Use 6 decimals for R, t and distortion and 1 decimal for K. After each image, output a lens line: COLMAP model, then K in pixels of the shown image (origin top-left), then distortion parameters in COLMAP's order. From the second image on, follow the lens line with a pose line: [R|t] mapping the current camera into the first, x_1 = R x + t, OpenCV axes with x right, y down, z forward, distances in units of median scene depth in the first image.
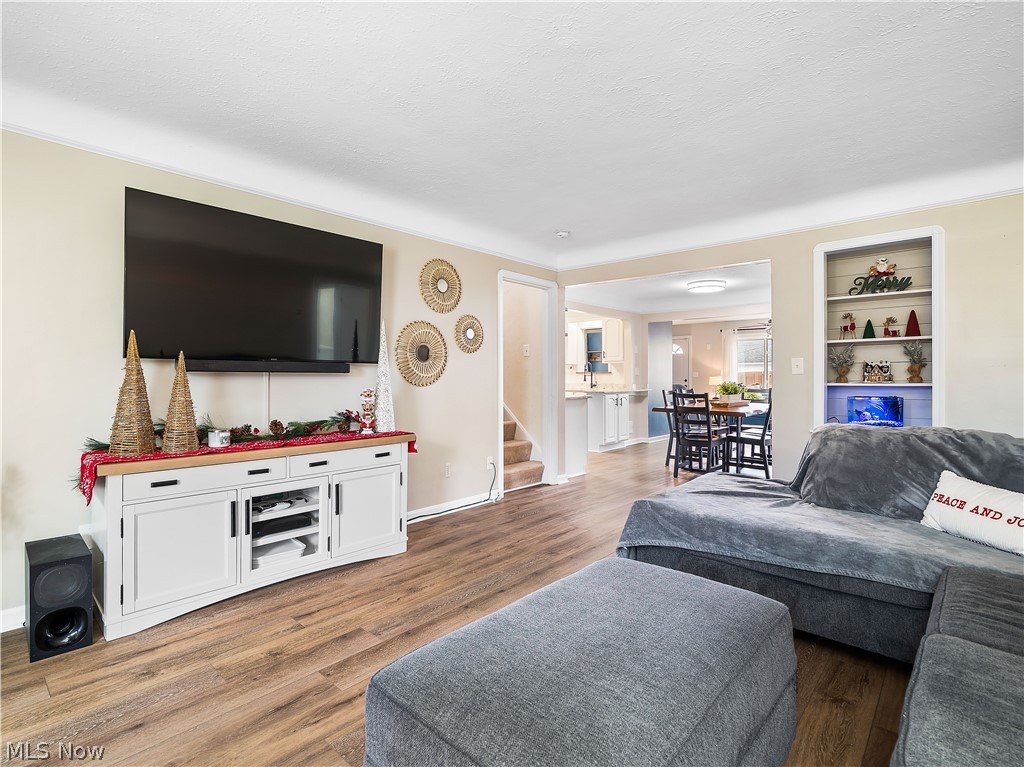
lens RADIAL K [[504.5, 0, 507.5], [0, 504.5, 373.0], [0, 0, 1]] dist [0.000828, -0.001143]
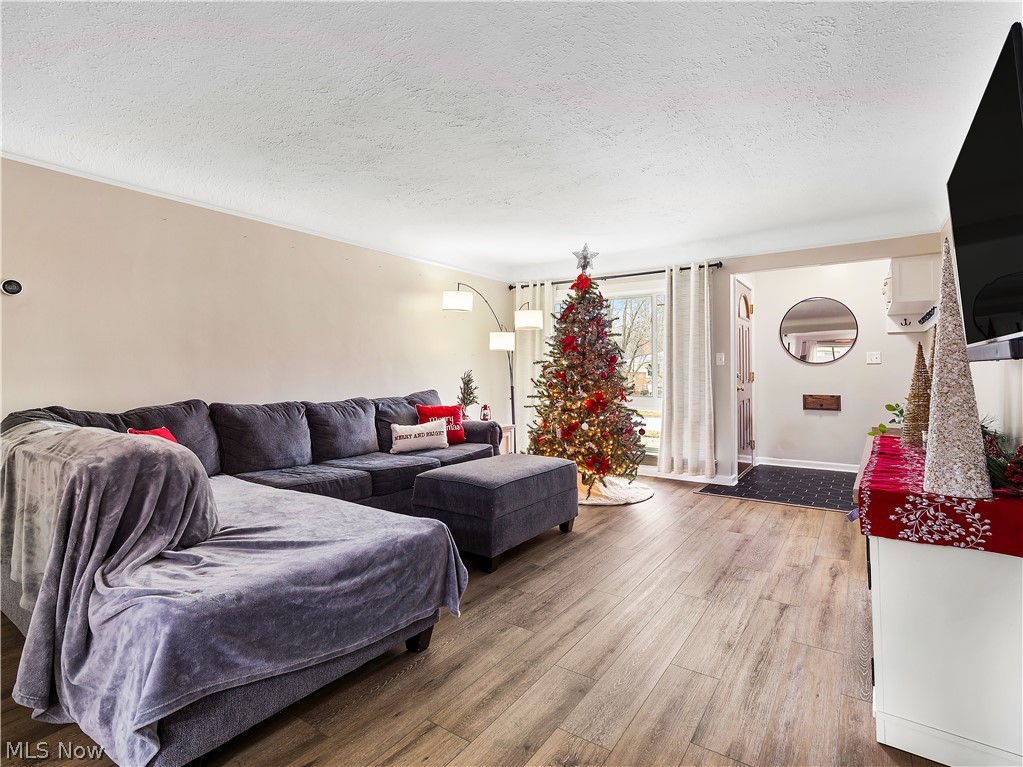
lens RADIAL K [[504.0, 0, 507.0], [0, 504.0, 373.0], [0, 0, 1]] dist [0.000828, -0.001143]
pose [[-0.992193, 0.000785, -0.124706, 0.273704], [0.001893, 0.999960, -0.008762, 0.023006], [0.124694, -0.008930, -0.992155, 1.977692]]
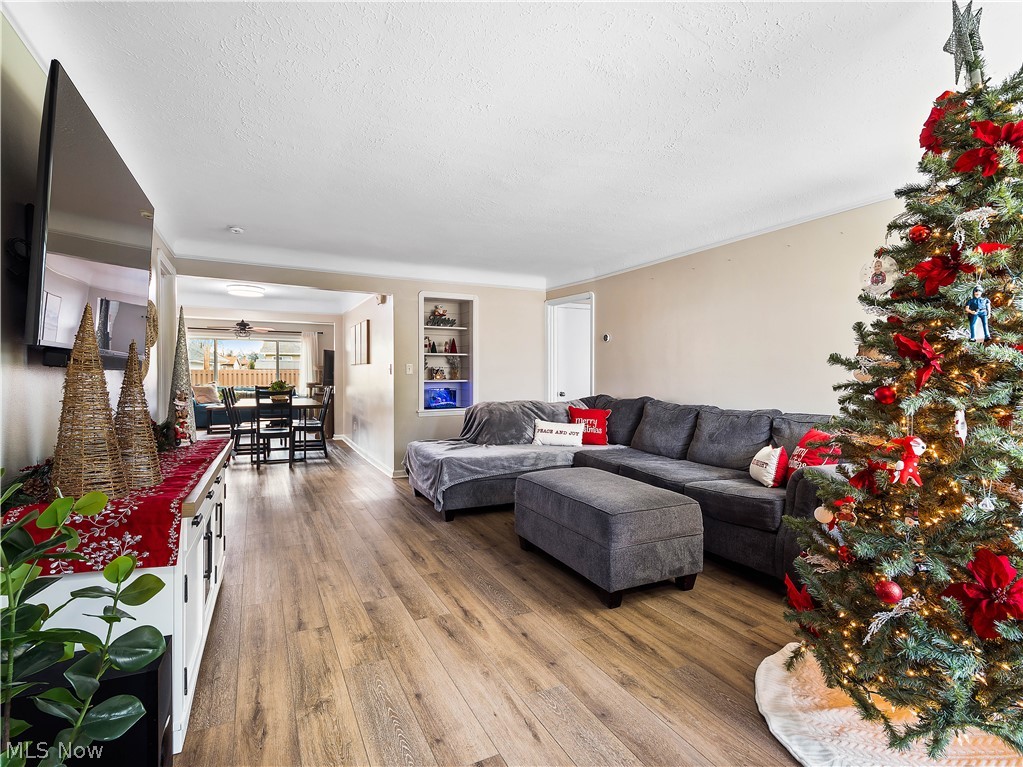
lens RADIAL K [[504.4, 0, 510.0], [0, 504.4, 379.8], [0, 0, 1]] dist [0.002582, -0.009624]
pose [[0.356945, -0.005418, 0.934110, -1.179979], [-0.011521, 0.999882, 0.010202, -0.000475], [-0.934054, -0.014403, 0.356840, 0.302656]]
